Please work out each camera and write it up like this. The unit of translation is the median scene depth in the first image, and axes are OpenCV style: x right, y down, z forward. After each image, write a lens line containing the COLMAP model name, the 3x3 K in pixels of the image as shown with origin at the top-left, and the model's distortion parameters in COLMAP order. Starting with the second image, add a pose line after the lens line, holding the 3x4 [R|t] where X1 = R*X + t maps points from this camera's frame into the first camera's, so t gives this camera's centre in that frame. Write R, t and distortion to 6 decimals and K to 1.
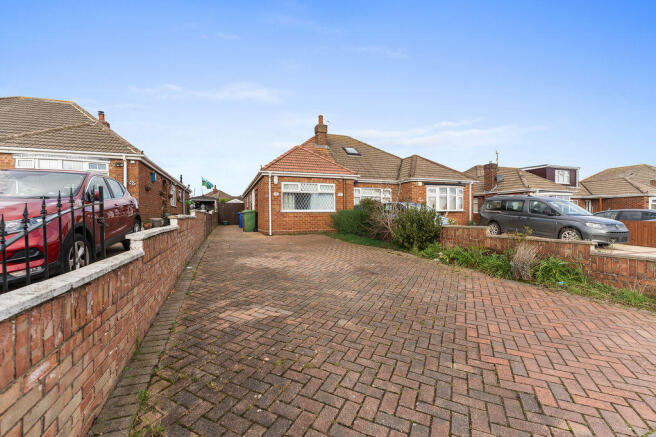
lens RADIAL K [[277.8, 0, 328.2], [0, 277.8, 213.0], [0, 0, 1]] dist [0.000258, -0.000746]
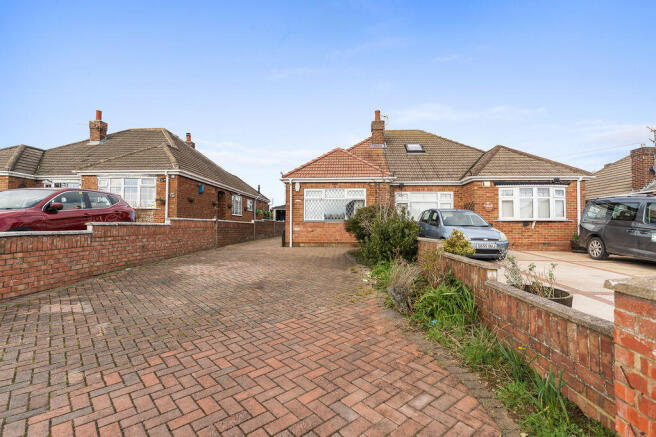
lens RADIAL K [[313.1, 0, 328.7], [0, 313.1, 219.8], [0, 0, 1]] dist [-0.002951, 0.000457]
pose [[0.919977, 0.000034, -0.391972, 0.263216], [-0.003882, 0.999952, -0.009026, 0.001772], [0.391953, 0.009825, 0.919933, 0.051318]]
